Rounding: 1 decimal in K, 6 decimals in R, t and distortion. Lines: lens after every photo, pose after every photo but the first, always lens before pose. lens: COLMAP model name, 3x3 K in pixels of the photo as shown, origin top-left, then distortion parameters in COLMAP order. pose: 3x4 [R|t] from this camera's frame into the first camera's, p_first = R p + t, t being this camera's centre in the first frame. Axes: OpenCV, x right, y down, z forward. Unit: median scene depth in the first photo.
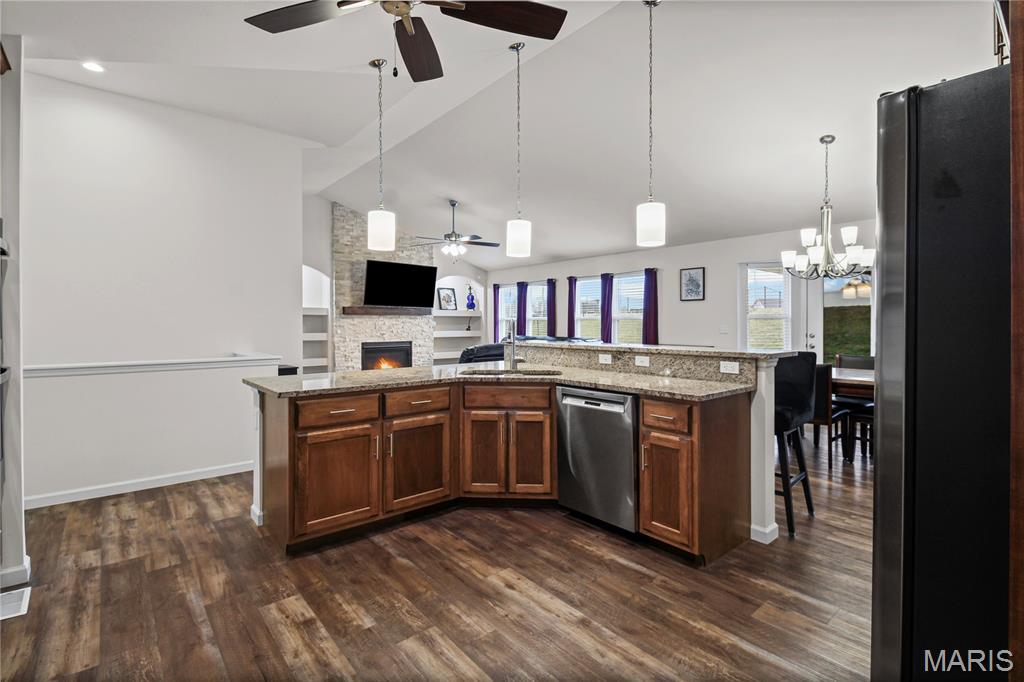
lens RADIAL K [[483.3, 0, 519.9], [0, 483.3, 325.3], [0, 0, 1]] dist [0.001296, -0.000304]
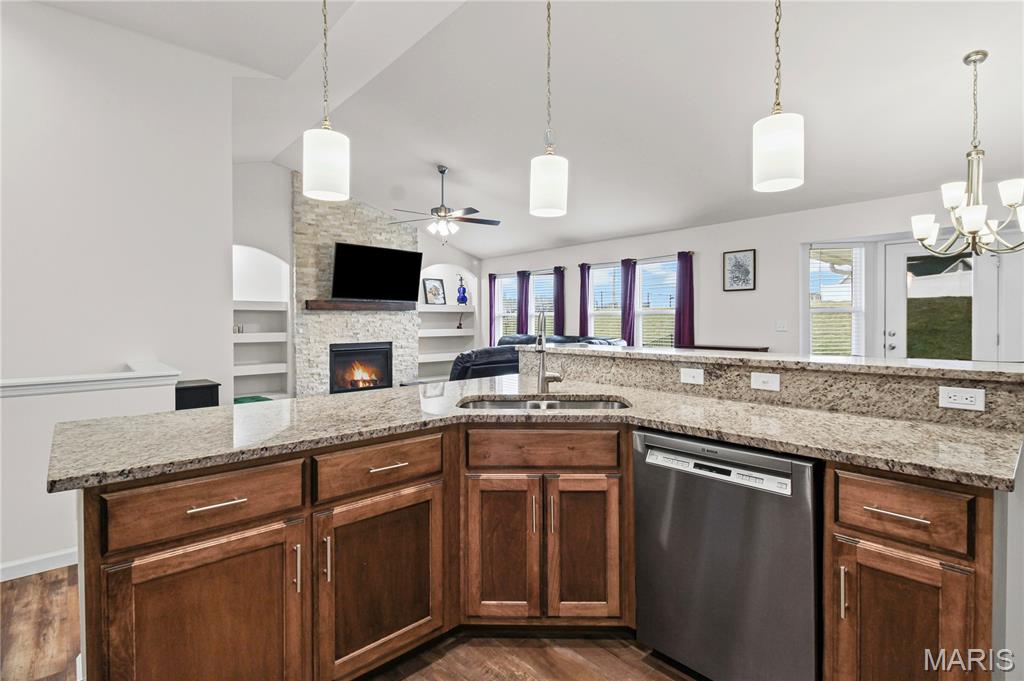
lens RADIAL K [[494.3, 0, 527.7], [0, 494.3, 318.5], [0, 0, 1]] dist [-0.002659, -0.000828]
pose [[0.999260, -0.004461, 0.038198, -0.062720], [0.004727, 0.999965, -0.006874, -0.000912], [-0.038166, 0.007049, 0.999247, 0.394678]]
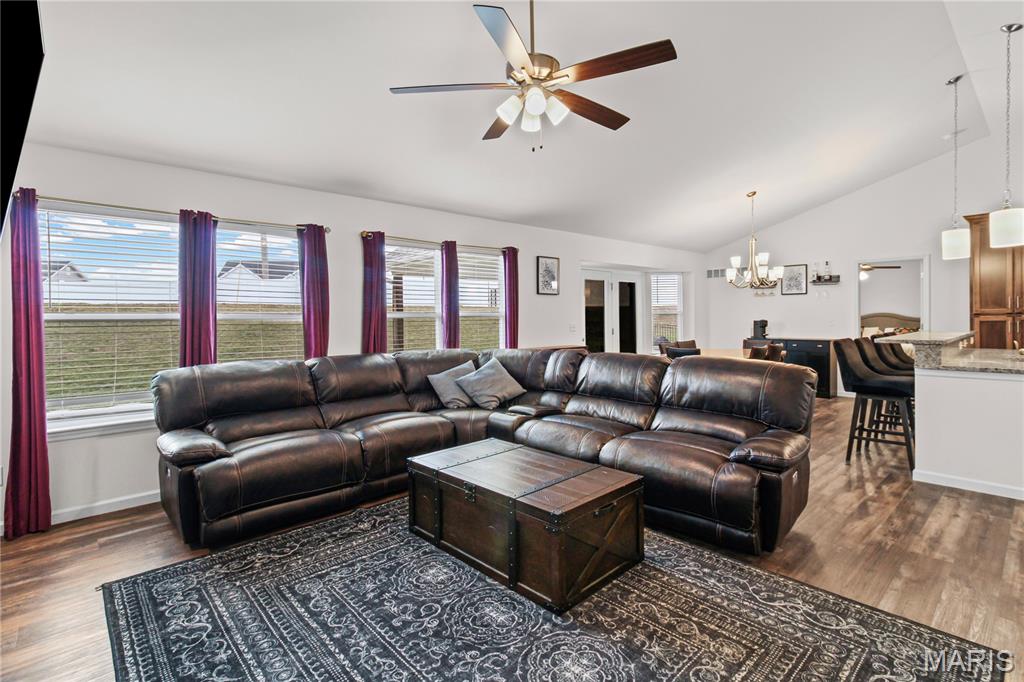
lens RADIAL K [[483.3, 0, 519.9], [0, 483.3, 325.3], [0, 0, 1]] dist [0.001296, -0.000304]
pose [[-0.033377, -0.014211, 0.999342, -1.058804], [0.020233, 0.999684, 0.014892, -0.022427], [-0.999238, 0.020716, -0.033079, 2.282393]]
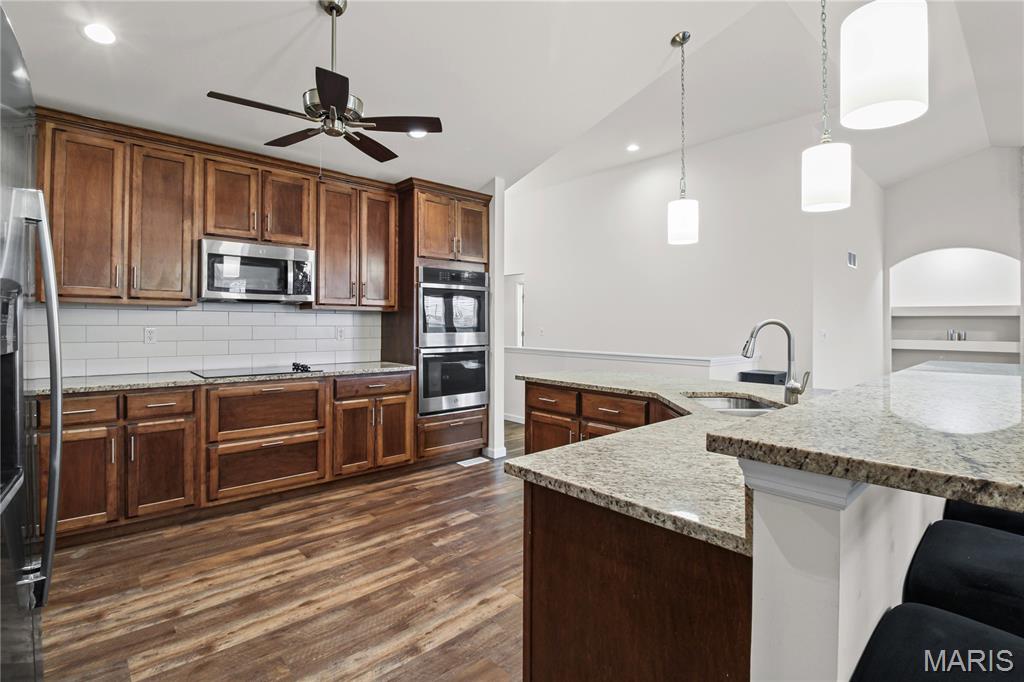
lens RADIAL K [[476.3, 0, 514.0], [0, 476.3, 326.5], [0, 0, 1]] dist [-0.002094, -0.000319]
pose [[0.037413, -0.000216, -0.999300, 0.621852], [-0.007215, 0.999974, -0.000487, -0.000058], [0.999274, 0.007228, 0.037411, 0.690835]]
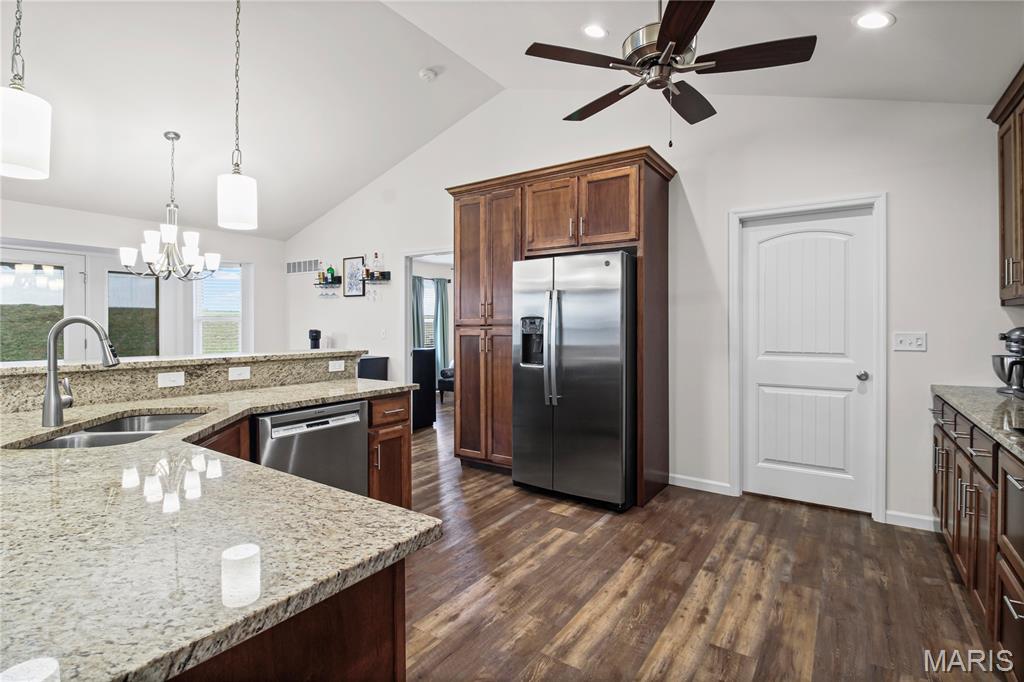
lens RADIAL K [[494.0, 0, 521.2], [0, 494.0, 315.7], [0, 0, 1]] dist [0.004072, 0.000274]
pose [[-0.273742, 0.017731, 0.961640, -0.647775], [0.000394, 0.999832, -0.018323, -0.005393], [-0.961803, -0.004637, -0.273703, 0.768623]]
